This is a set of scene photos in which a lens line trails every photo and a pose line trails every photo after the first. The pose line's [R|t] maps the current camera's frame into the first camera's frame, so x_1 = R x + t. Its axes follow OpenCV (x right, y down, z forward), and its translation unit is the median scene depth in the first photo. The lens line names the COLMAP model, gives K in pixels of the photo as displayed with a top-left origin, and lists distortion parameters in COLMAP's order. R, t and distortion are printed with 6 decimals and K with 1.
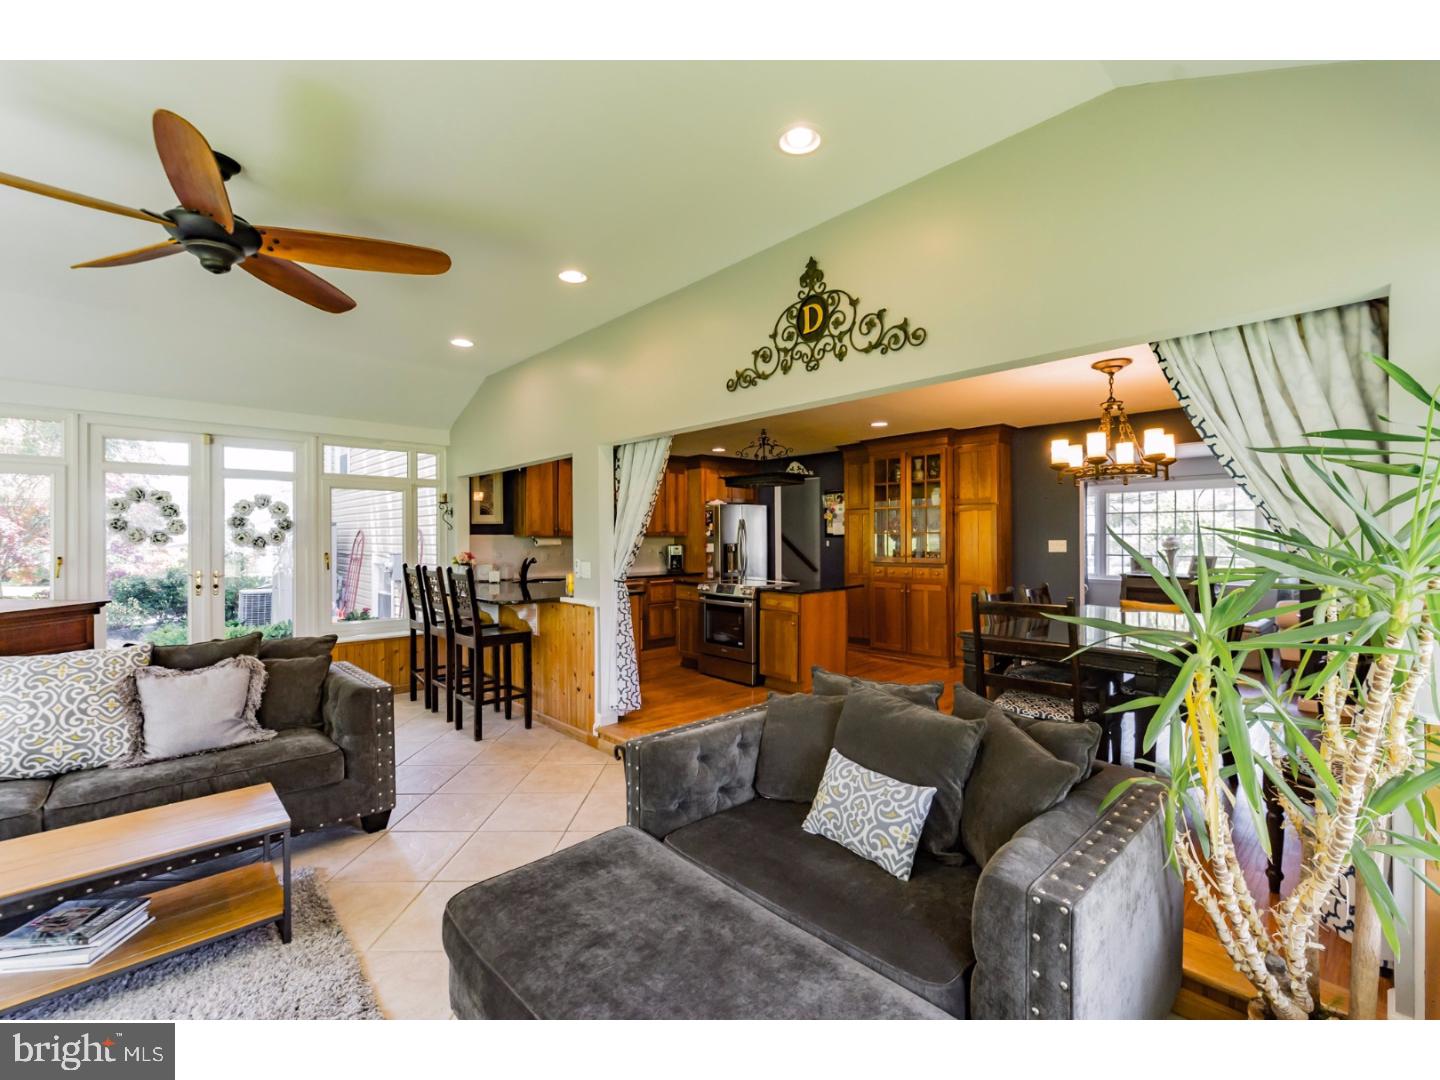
lens RADIAL K [[621.5, 0, 722.3], [0, 621.5, 542.5], [0, 0, 1]] dist [0.000655, 0.000007]
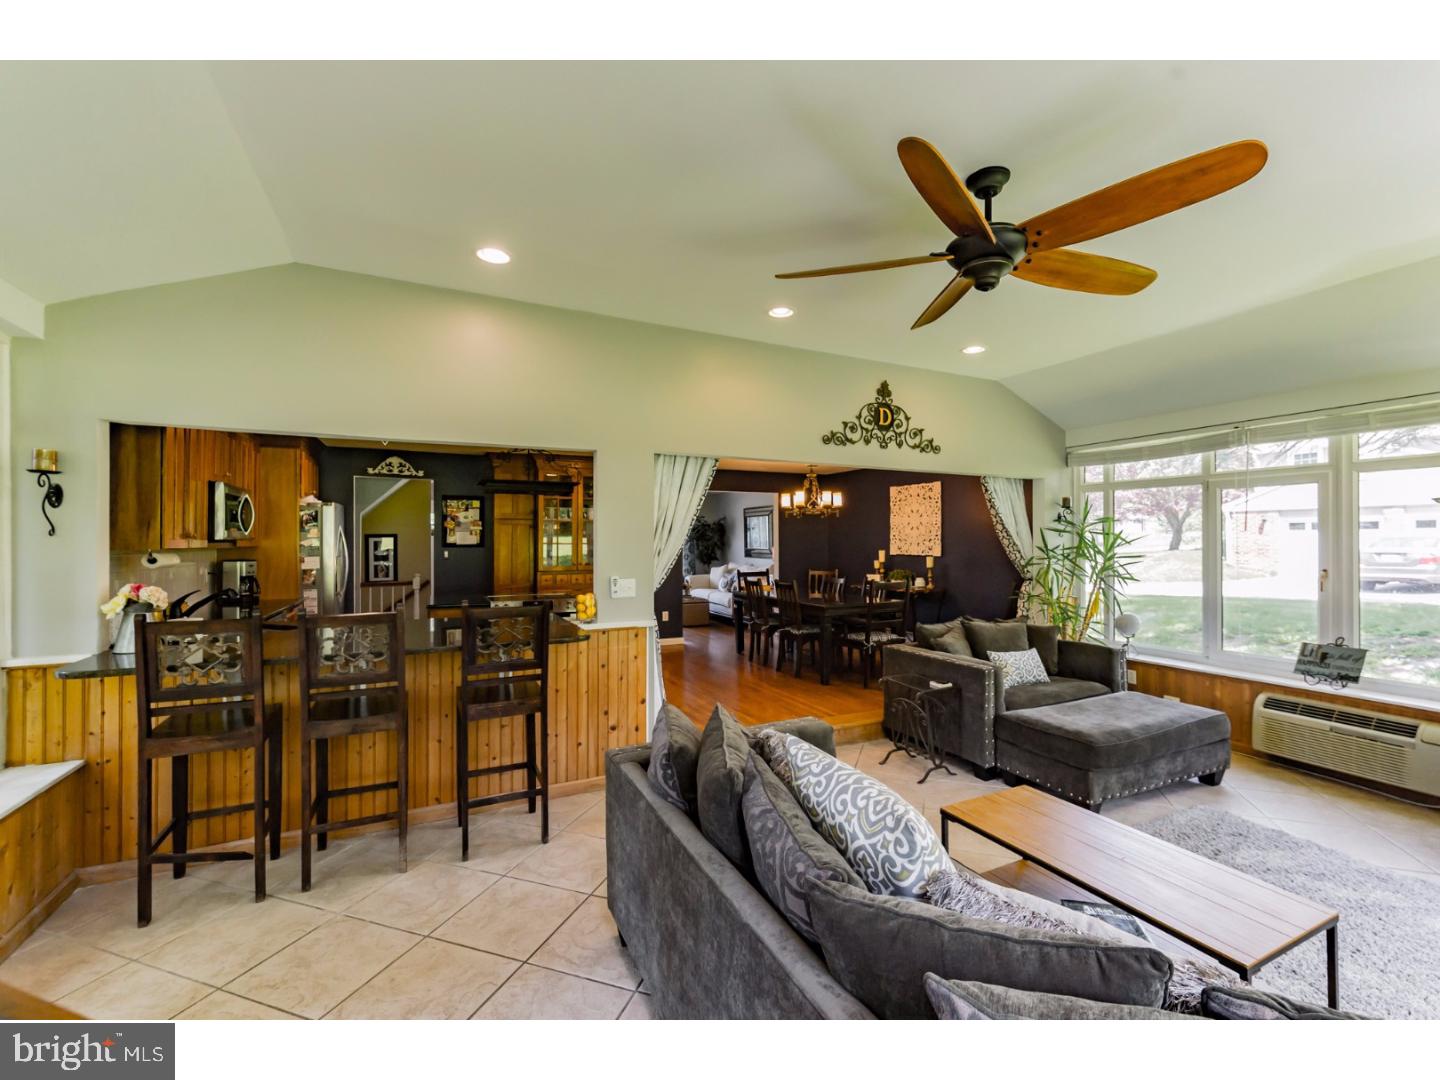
lens RADIAL K [[621.5, 0, 725.4], [0, 621.5, 536.7], [0, 0, 1]] dist [0.000655, 0.000007]
pose [[0.289418, 0.010658, 0.957143, -1.516743], [0.008196, 0.999874, -0.013612, -0.022057], [-0.957168, 0.011785, 0.289294, 0.903181]]
